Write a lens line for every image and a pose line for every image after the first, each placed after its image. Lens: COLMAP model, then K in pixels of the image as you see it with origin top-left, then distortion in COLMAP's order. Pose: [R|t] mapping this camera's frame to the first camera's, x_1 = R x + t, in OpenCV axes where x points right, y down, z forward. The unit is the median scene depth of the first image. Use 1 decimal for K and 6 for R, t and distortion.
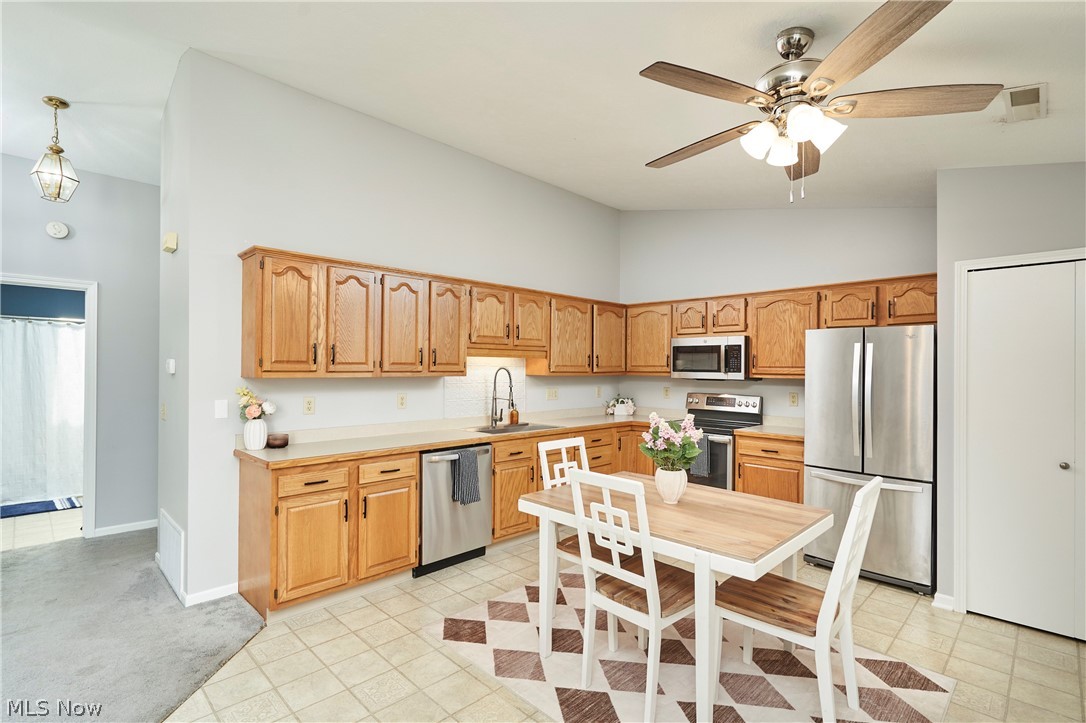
lens RADIAL K [[509.4, 0, 541.8], [0, 509.4, 365.0], [0, 0, 1]] dist [0.002680, 0.001848]
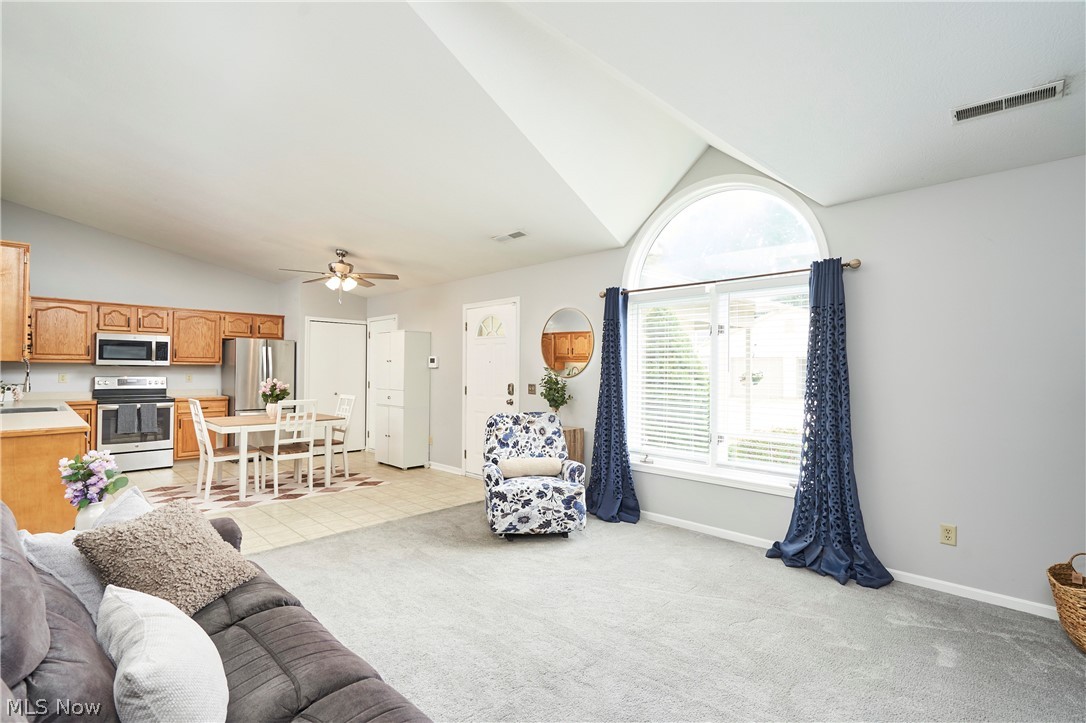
lens RADIAL K [[509.4, 0, 546.7], [0, 509.4, 365.6], [0, 0, 1]] dist [0.002680, 0.001848]
pose [[-0.010616, -0.000245, 0.999944, -1.108857], [-0.015287, 0.999883, 0.000083, 0.012162], [-0.999827, -0.015285, -0.010619, -0.091036]]
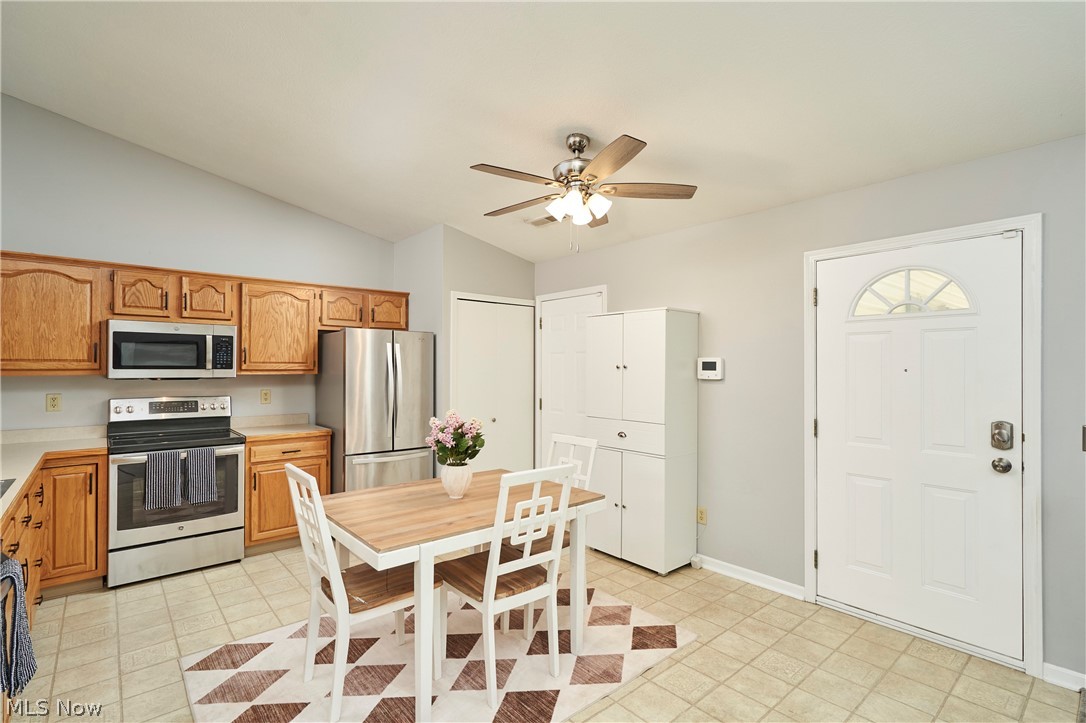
lens RADIAL K [[509.4, 0, 544.6], [0, 509.4, 365.5], [0, 0, 1]] dist [0.002680, 0.001848]
pose [[0.066887, -0.006457, 0.997740, -0.419523], [-0.008460, 0.999939, 0.007038, -0.001233], [-0.997725, -0.008912, 0.066829, 0.424429]]
